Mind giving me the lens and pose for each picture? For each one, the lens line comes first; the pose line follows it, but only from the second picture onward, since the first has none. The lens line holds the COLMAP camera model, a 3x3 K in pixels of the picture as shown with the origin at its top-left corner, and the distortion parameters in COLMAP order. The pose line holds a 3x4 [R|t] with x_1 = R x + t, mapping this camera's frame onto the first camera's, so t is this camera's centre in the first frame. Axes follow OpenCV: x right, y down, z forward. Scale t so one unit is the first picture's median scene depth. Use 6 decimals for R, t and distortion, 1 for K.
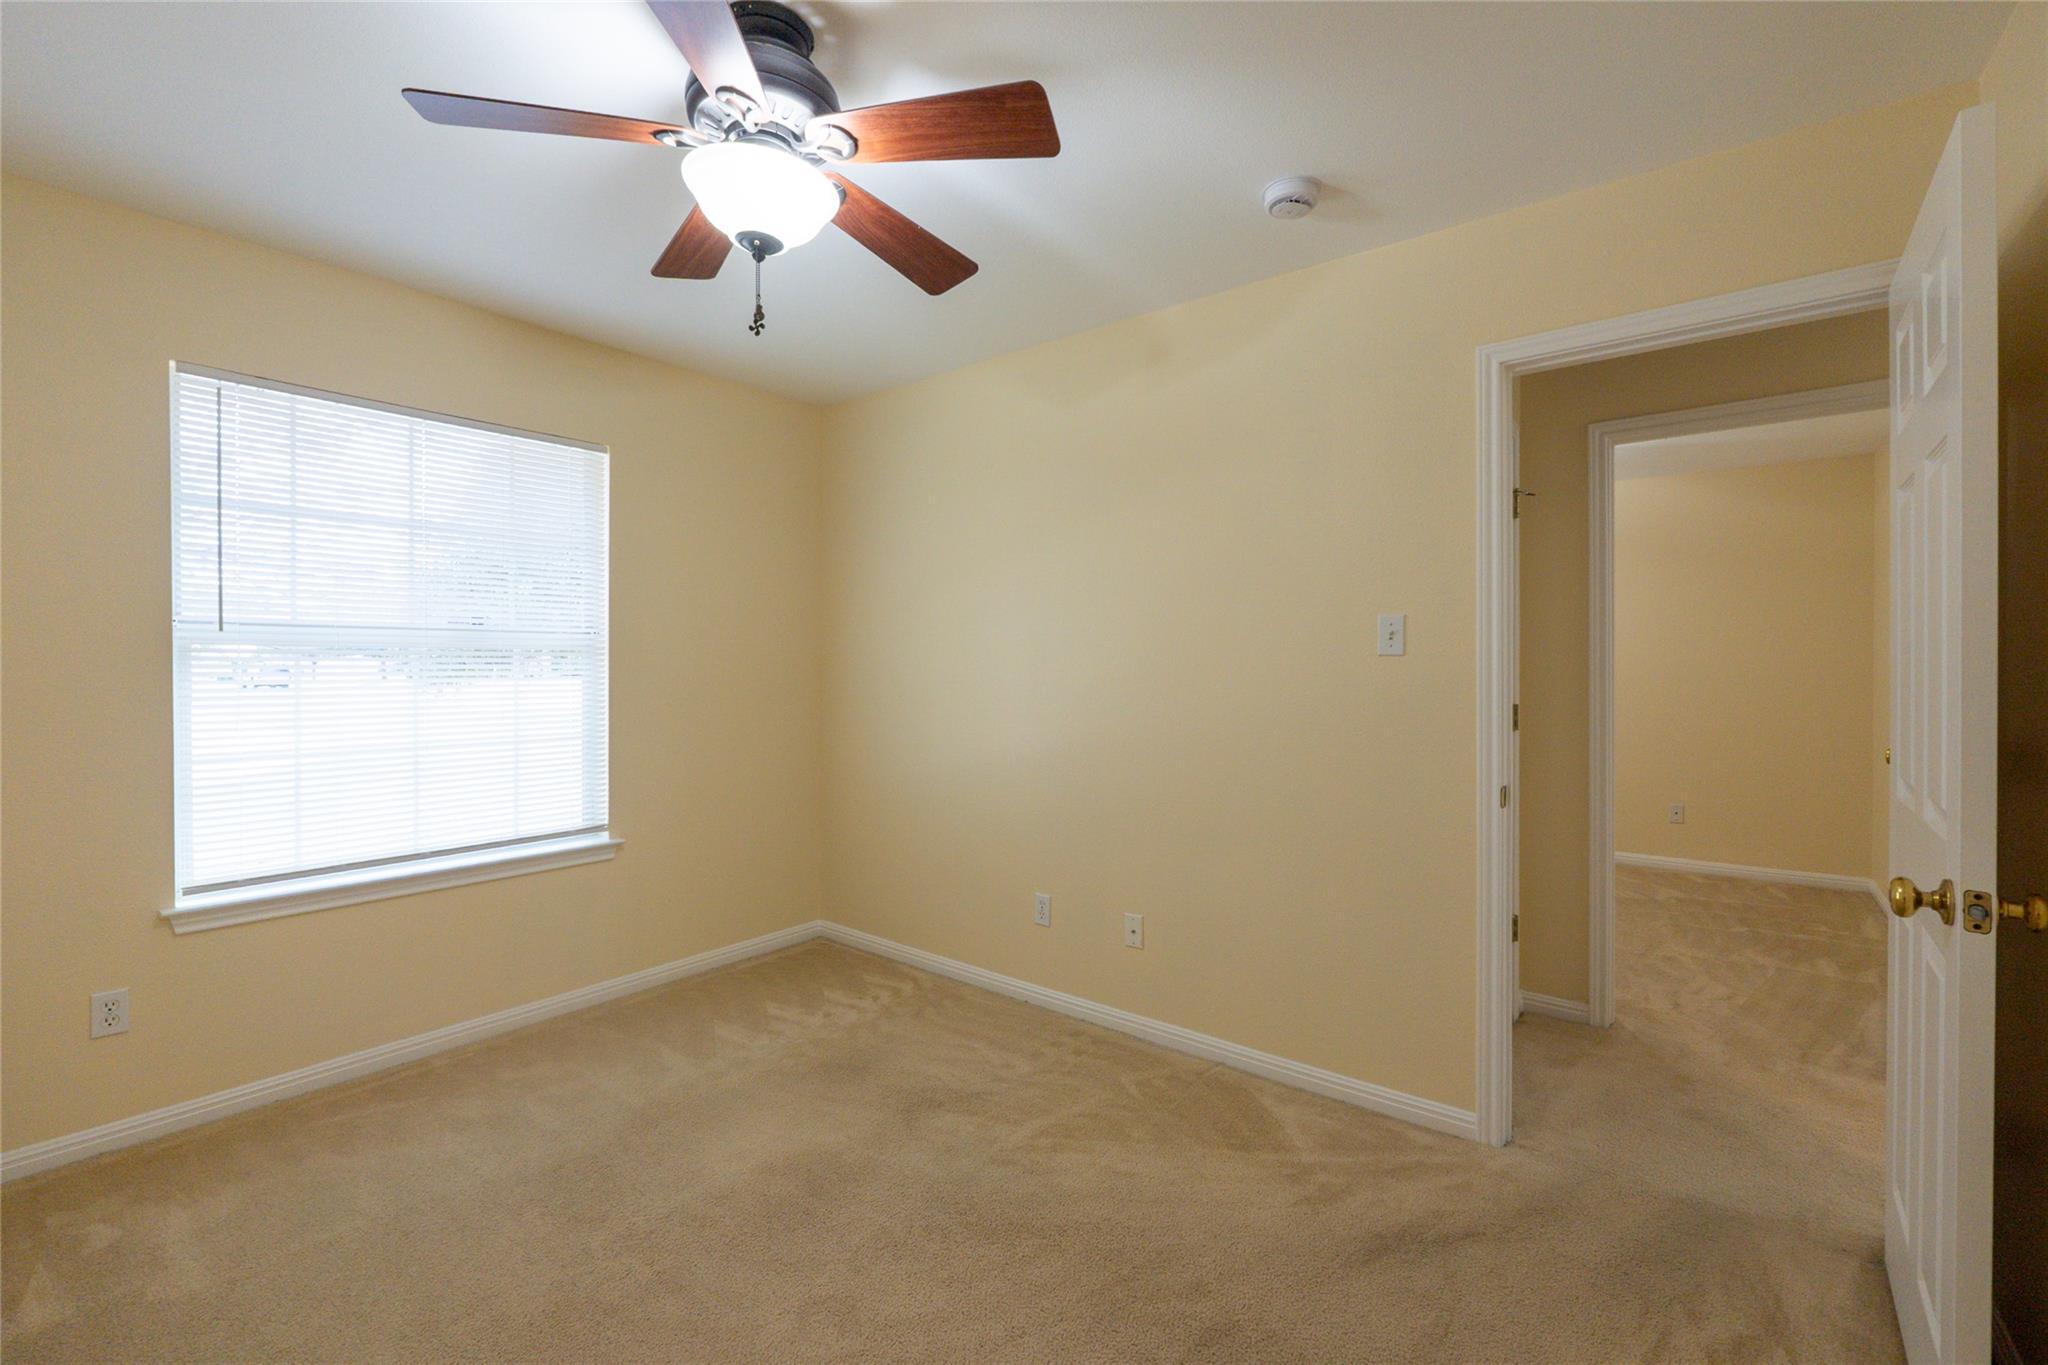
lens RADIAL K [[885.5, 0, 1024.0], [0, 885.5, 682.5], [0, 0, 1]] dist [0.014405, -0.000074]
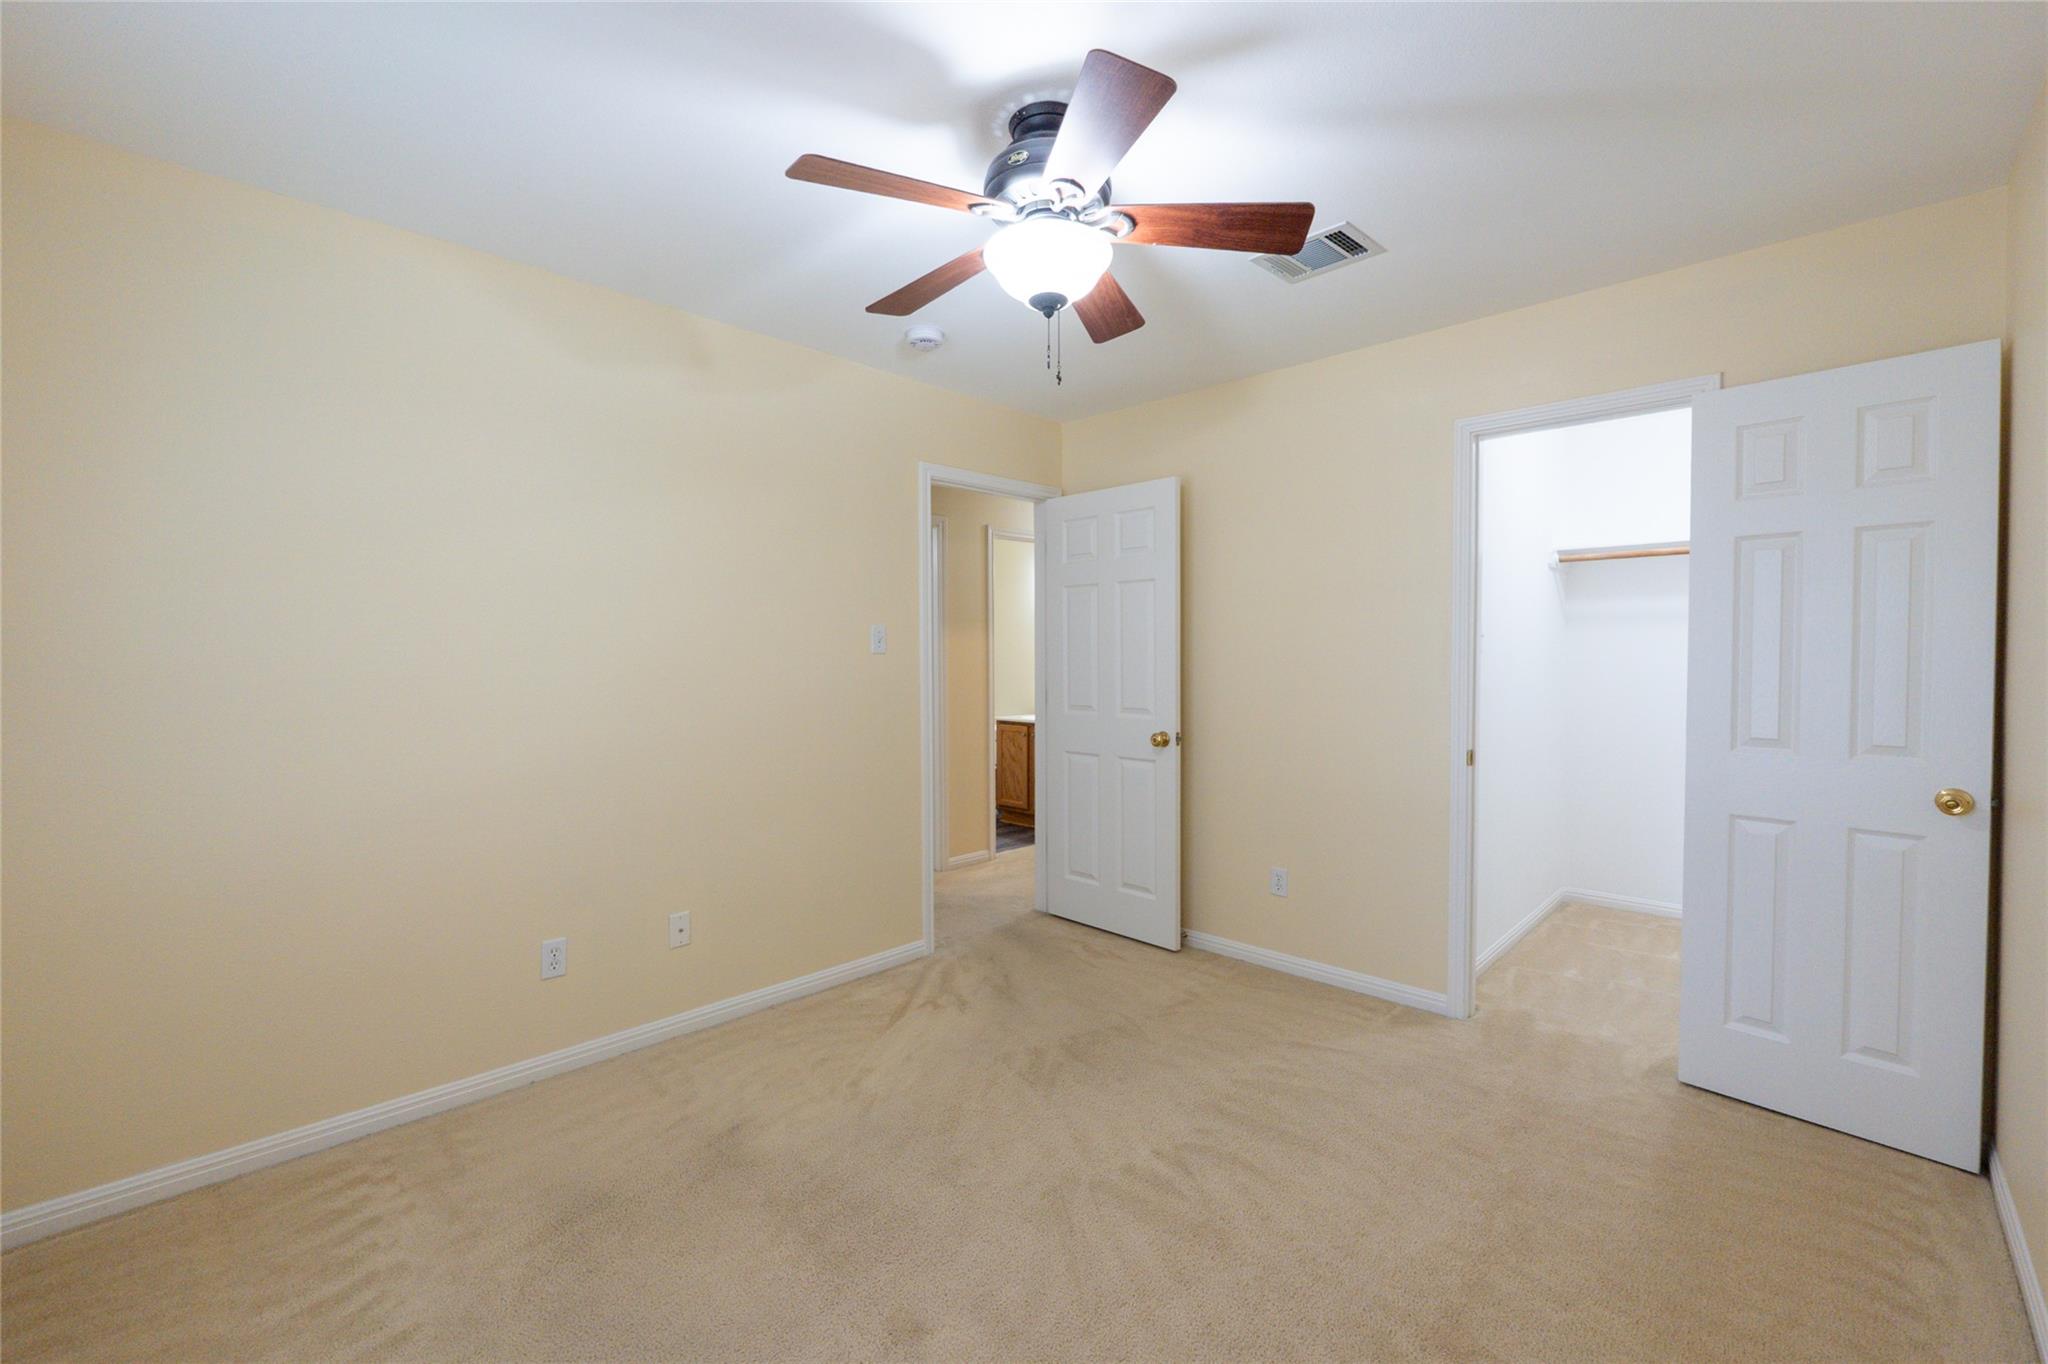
lens RADIAL K [[885.5, 0, 1024.0], [0, 885.5, 682.0], [0, 0, 1]] dist [0.014405, -0.000074]
pose [[0.063513, -0.027551, 0.997601, -1.006349], [0.018029, 0.999487, 0.026455, -0.018336], [-0.997818, 0.016305, 0.063978, 0.666610]]
